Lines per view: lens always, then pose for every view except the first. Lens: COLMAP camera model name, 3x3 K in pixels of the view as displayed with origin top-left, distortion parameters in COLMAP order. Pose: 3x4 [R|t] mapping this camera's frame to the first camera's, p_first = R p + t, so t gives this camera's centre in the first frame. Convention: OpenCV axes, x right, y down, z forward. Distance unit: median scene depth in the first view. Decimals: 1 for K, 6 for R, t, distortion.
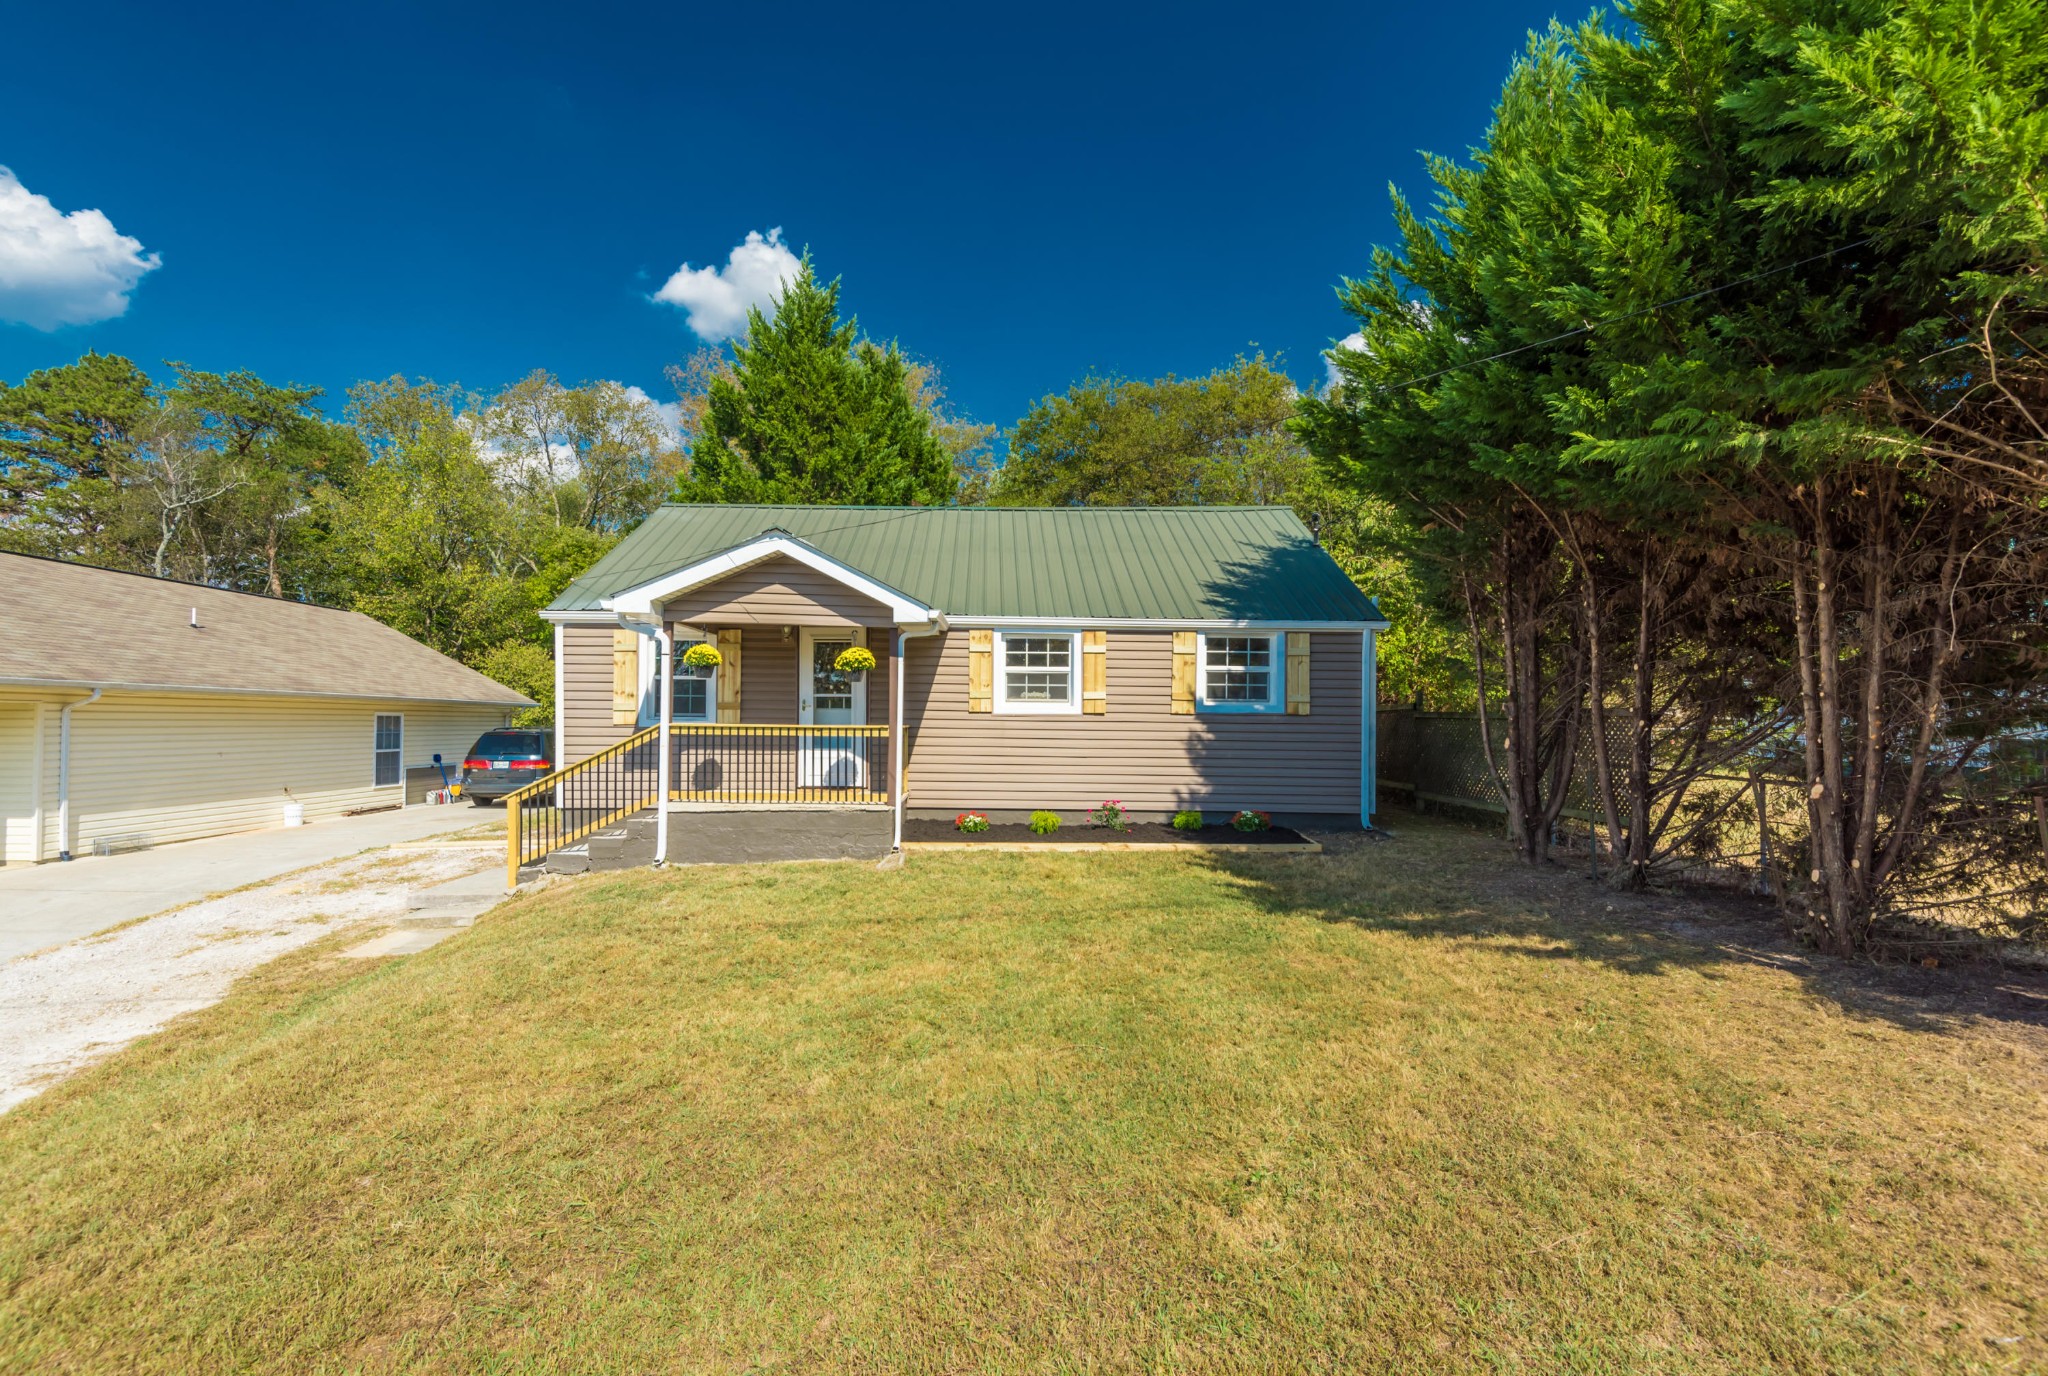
lens RADIAL K [[934.5, 0, 1023.0], [0, 934.5, 702.3], [0, 0, 1]] dist [0.039167, -0.024061]
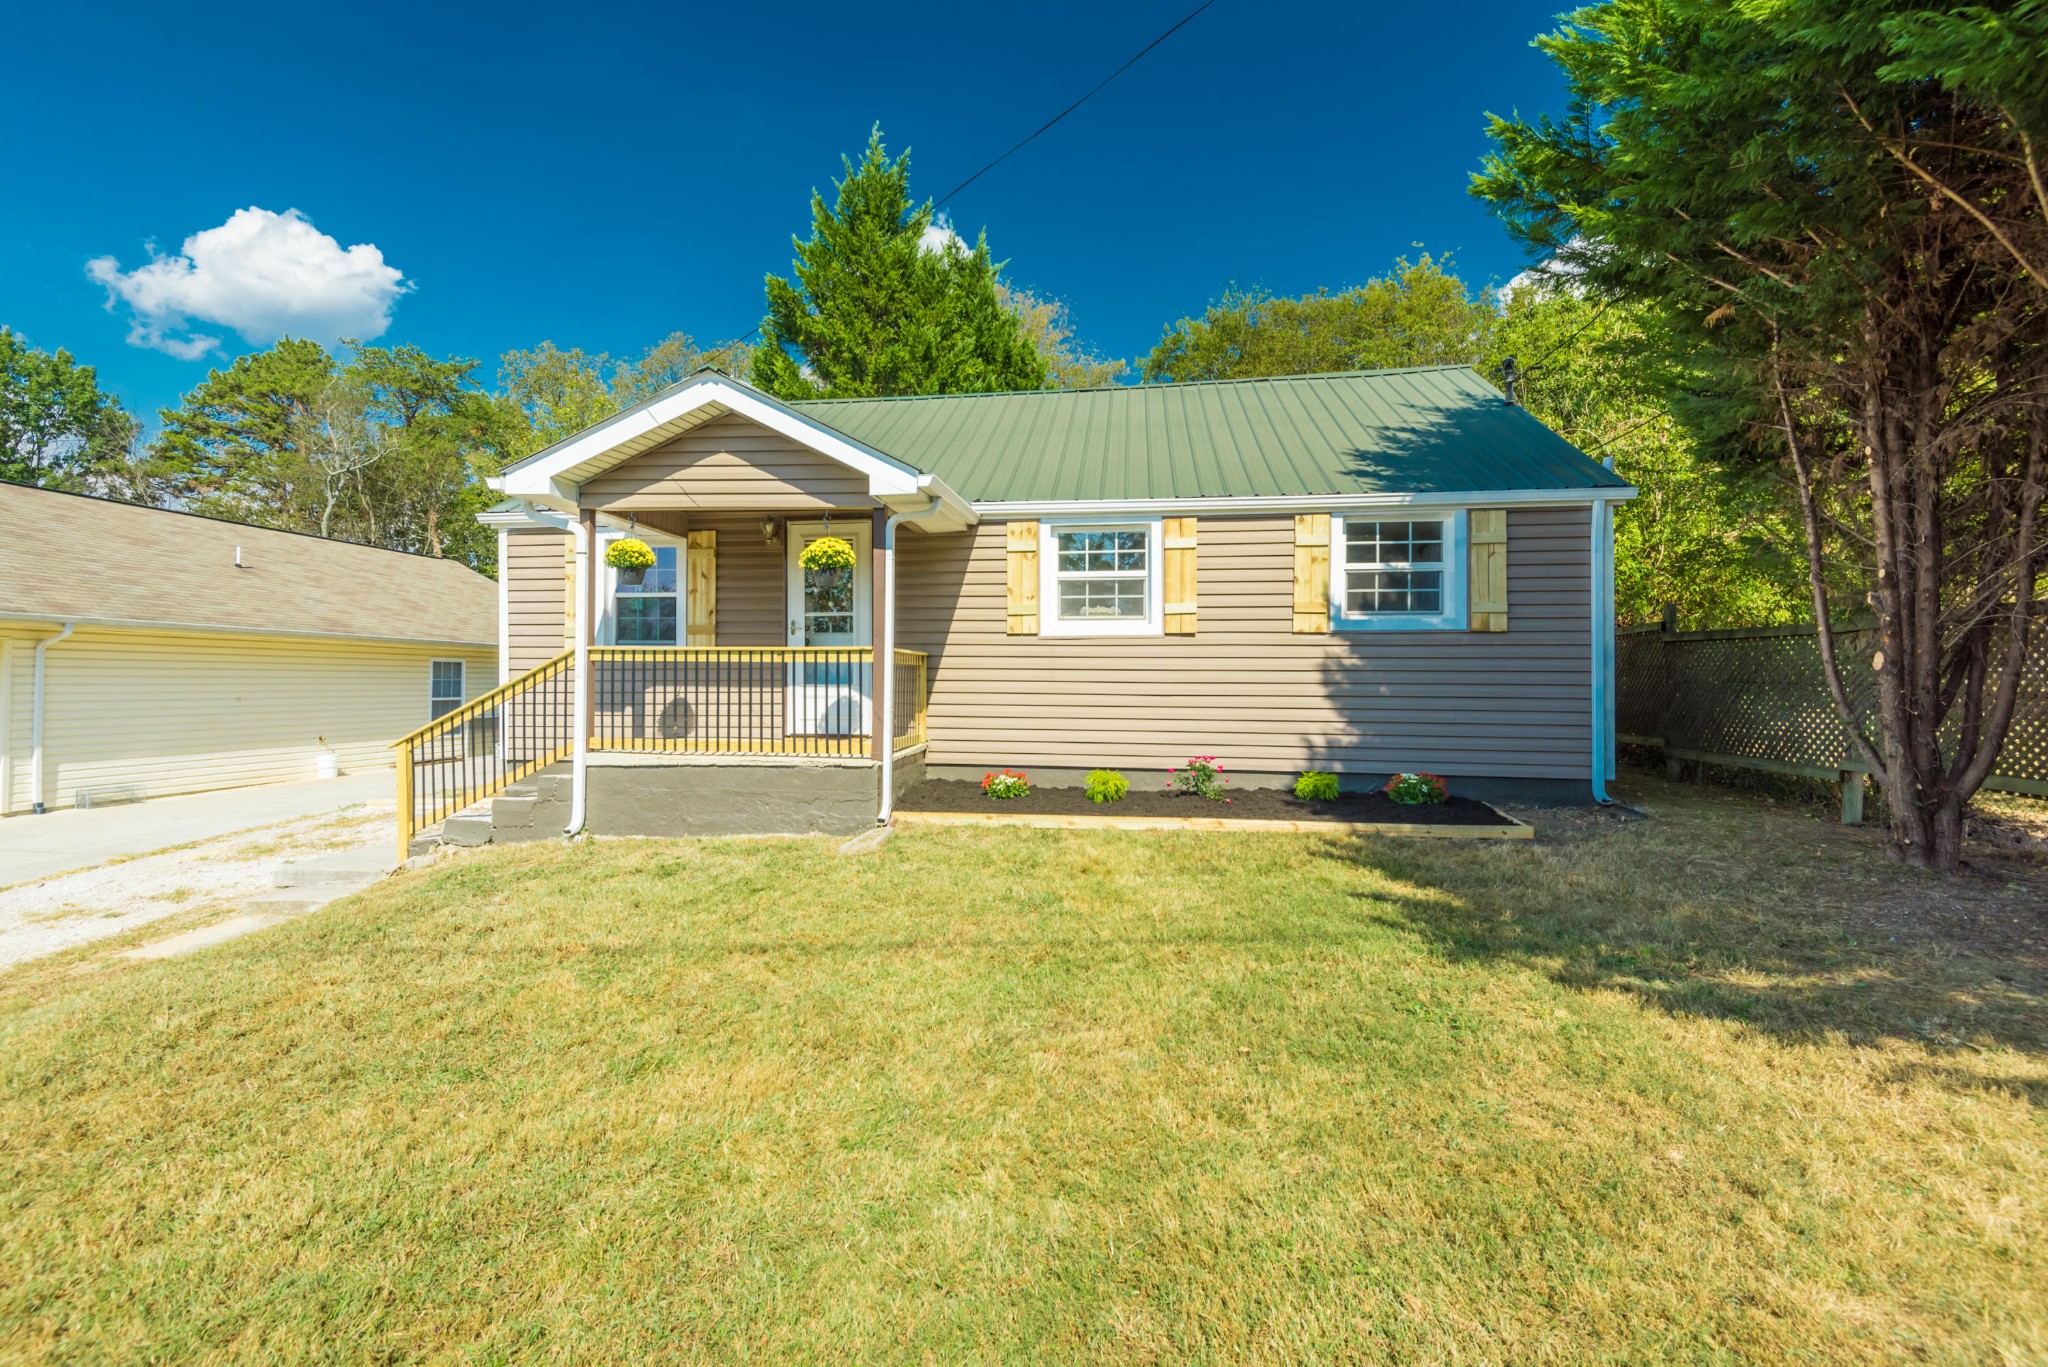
lens RADIAL K [[943.6, 0, 1015.5], [0, 943.6, 660.5], [0, 0, 1]] dist [0.041038, -0.025669]
pose [[0.987263, -0.007912, -0.158897, 0.066082], [0.007921, 0.999968, -0.000581, 0.031821], [0.158897, -0.000685, 0.987295, 0.270353]]
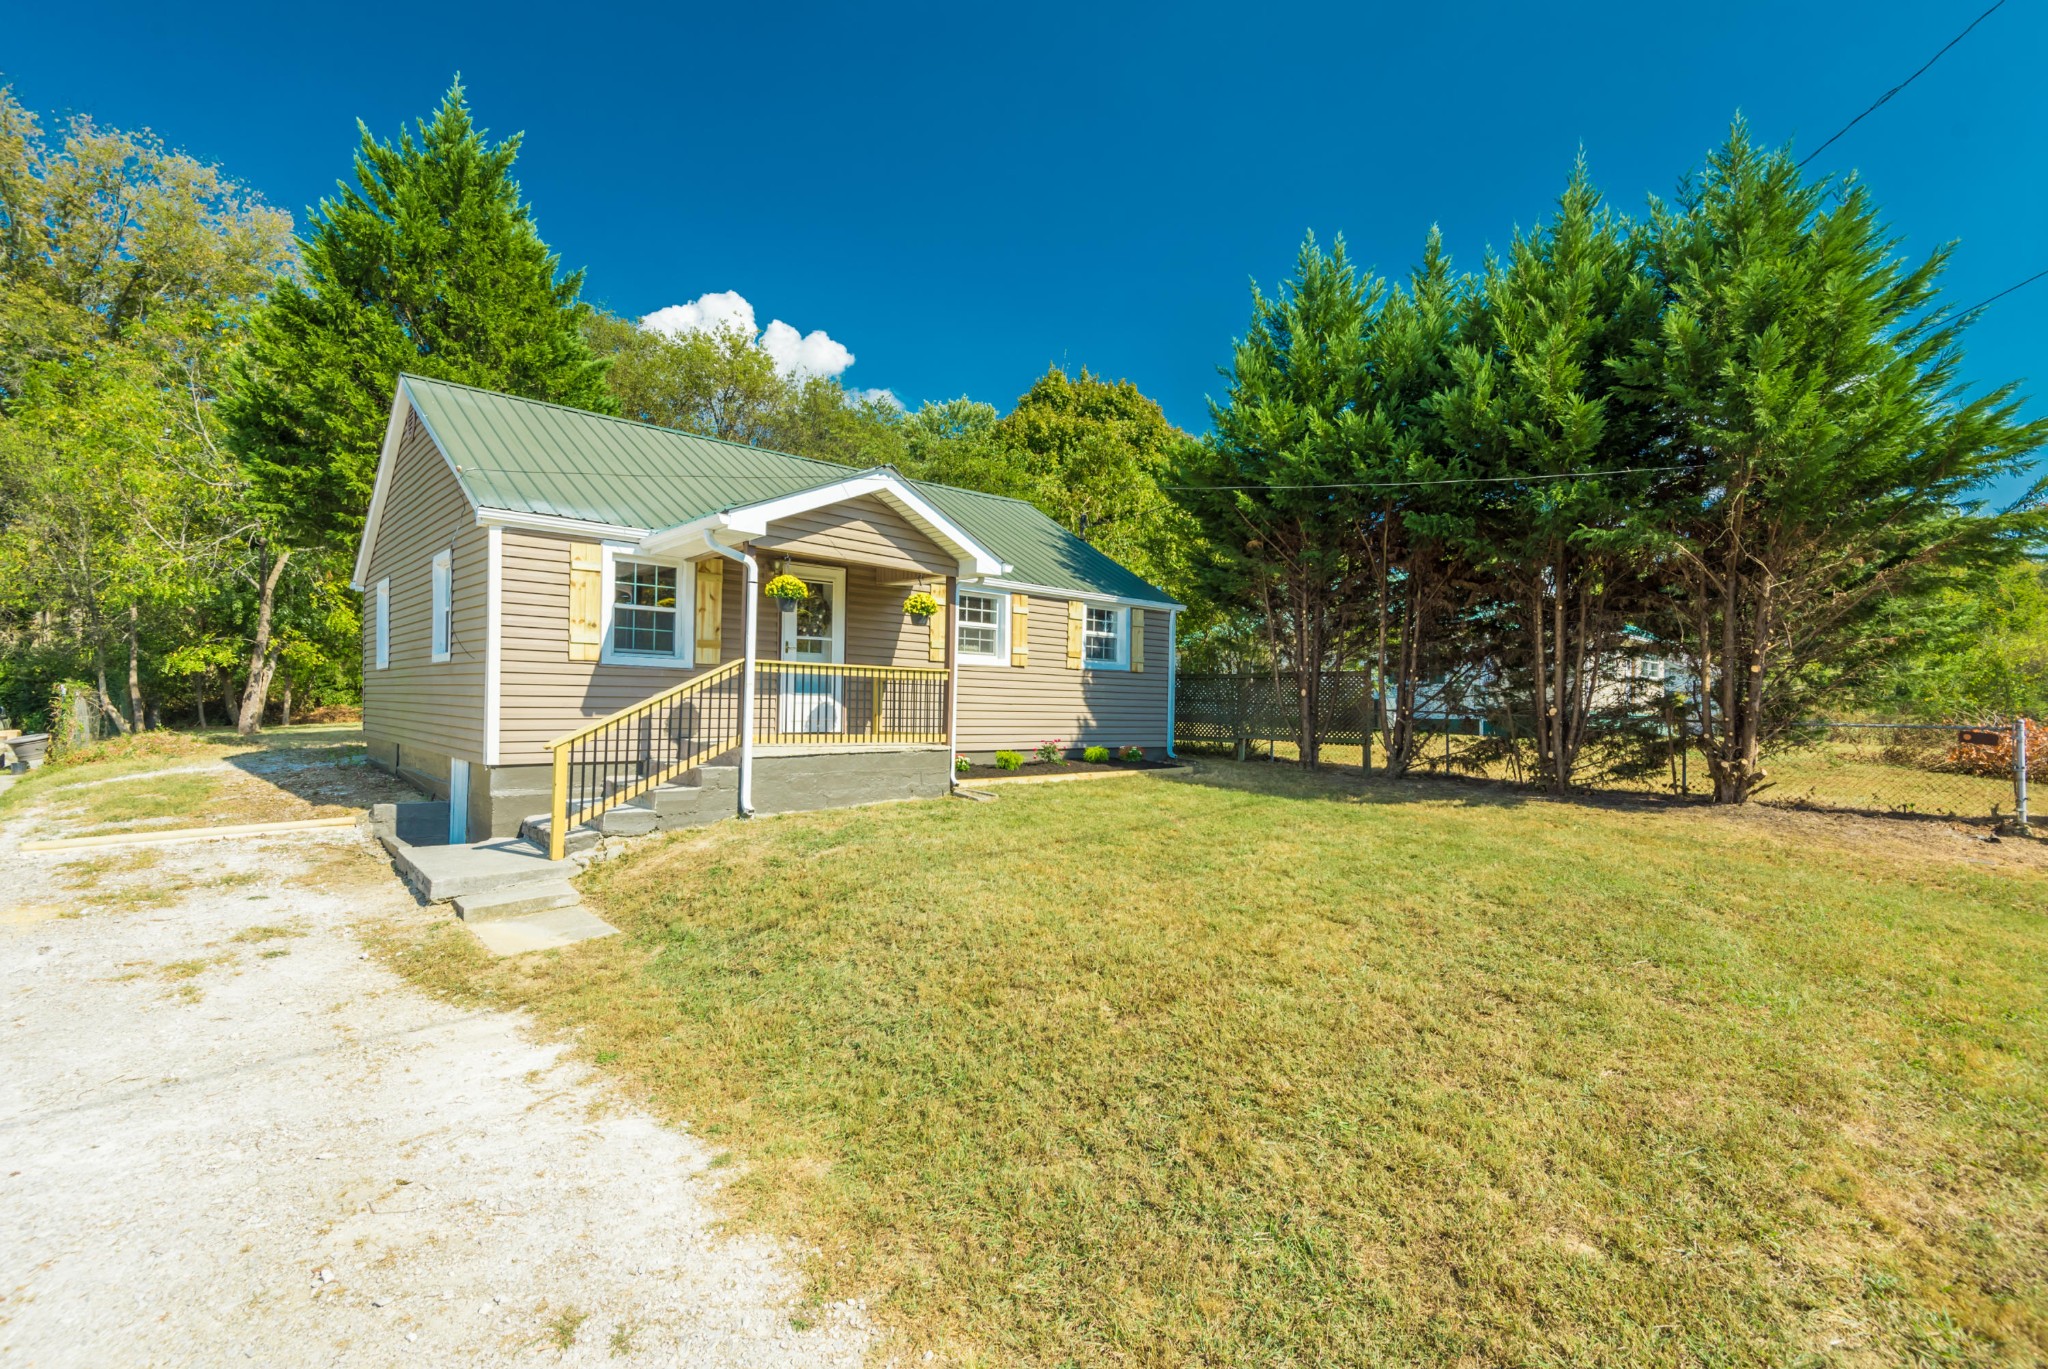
lens RADIAL K [[930.6, 0, 1021.2], [0, 930.6, 691.1], [0, 0, 1]] dist [0.042604, -0.024495]
pose [[0.752457, 0.014960, 0.658471, -0.675811], [-0.028057, 0.999563, 0.009353, 0.032170], [-0.658043, -0.025513, 0.752548, 0.134095]]
